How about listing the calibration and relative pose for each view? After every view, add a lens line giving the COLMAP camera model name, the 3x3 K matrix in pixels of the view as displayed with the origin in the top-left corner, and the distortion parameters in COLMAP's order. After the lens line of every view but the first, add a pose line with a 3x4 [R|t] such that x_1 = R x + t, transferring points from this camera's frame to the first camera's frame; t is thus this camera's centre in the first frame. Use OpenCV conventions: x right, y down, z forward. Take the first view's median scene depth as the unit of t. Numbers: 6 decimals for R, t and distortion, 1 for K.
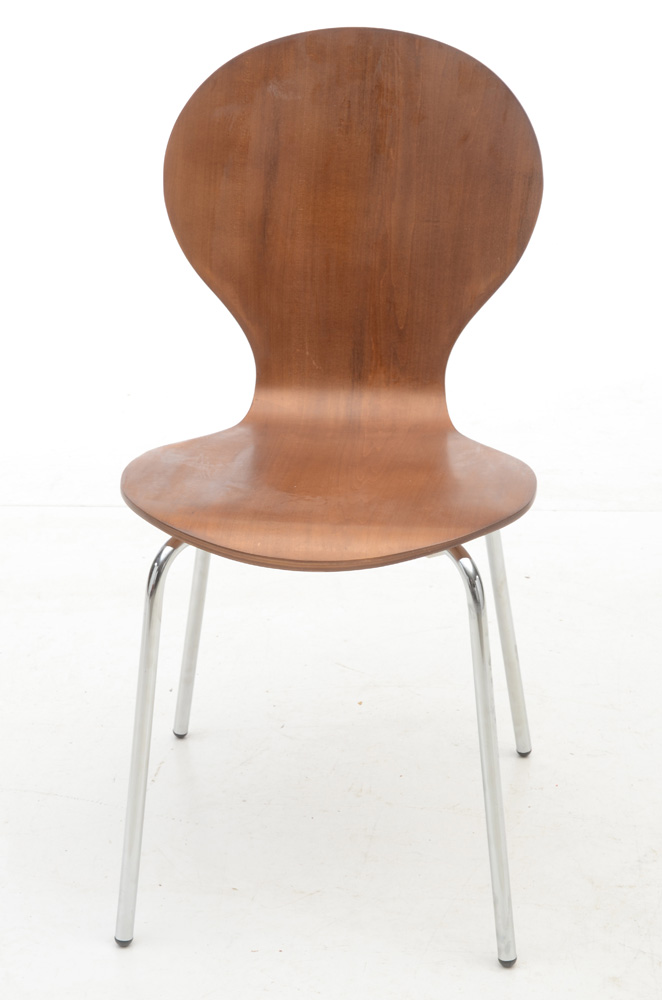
lens RADIAL K [[2213.2, 0, 331.0], [0, 2213.2, 506.7], [0, 0, 1]] dist [0.536438, 0.000000]
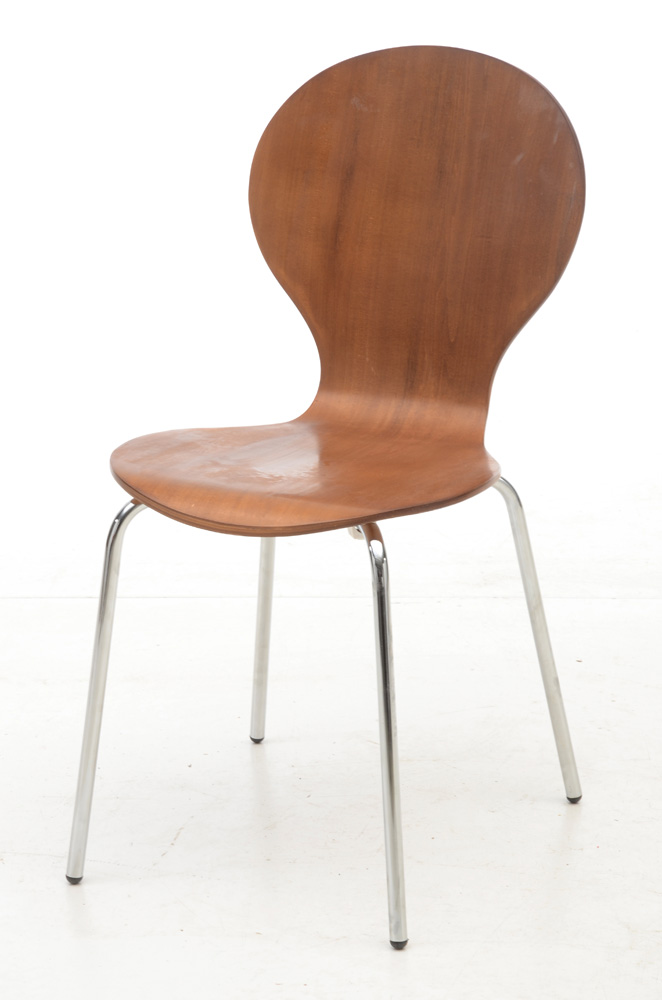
lens RADIAL K [[3120.8, 0, 326.8], [0, 3120.8, 509.9], [0, 0, 1]] dist [1.021545, 0.000000]
pose [[0.928874, 0.095596, -0.357848, 0.499453], [-0.125358, 0.990243, -0.060861, 0.090212], [0.348538, 0.101391, 0.931794, -0.340614]]
